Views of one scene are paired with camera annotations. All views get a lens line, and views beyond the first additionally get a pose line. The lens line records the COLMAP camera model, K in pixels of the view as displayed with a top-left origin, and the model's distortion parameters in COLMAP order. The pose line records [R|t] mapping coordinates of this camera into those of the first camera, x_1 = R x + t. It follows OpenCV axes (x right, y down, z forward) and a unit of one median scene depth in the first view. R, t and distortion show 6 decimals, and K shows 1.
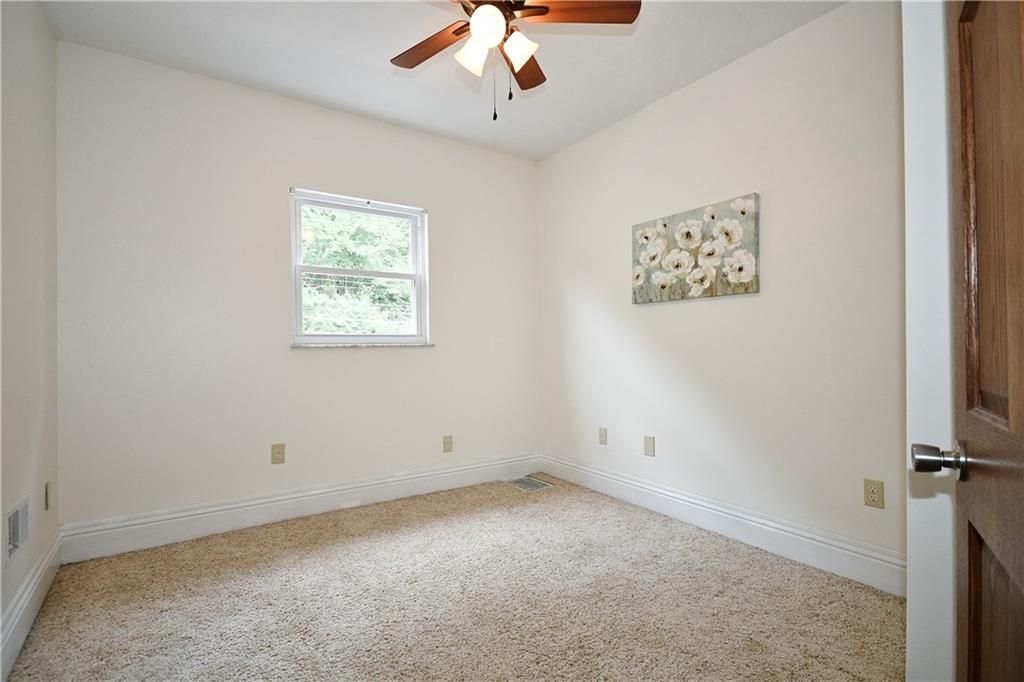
lens RADIAL K [[492.9, 0, 513.8], [0, 492.9, 346.6], [0, 0, 1]] dist [-0.000473, -0.000028]
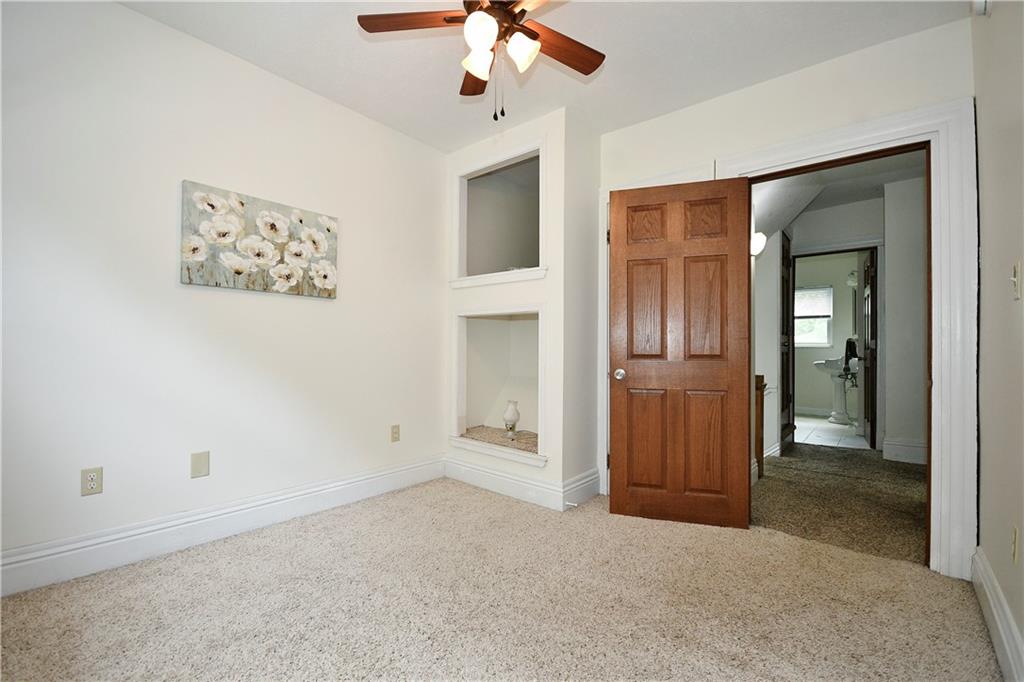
lens RADIAL K [[452.7, 0, 513.1], [0, 452.7, 343.3], [0, 0, 1]] dist [-0.004661, -0.000367]
pose [[-0.295770, 0.018536, 0.955079, -0.642076], [-0.006260, 0.999753, -0.021341, 0.019618], [-0.955239, -0.012291, -0.295581, 0.818530]]
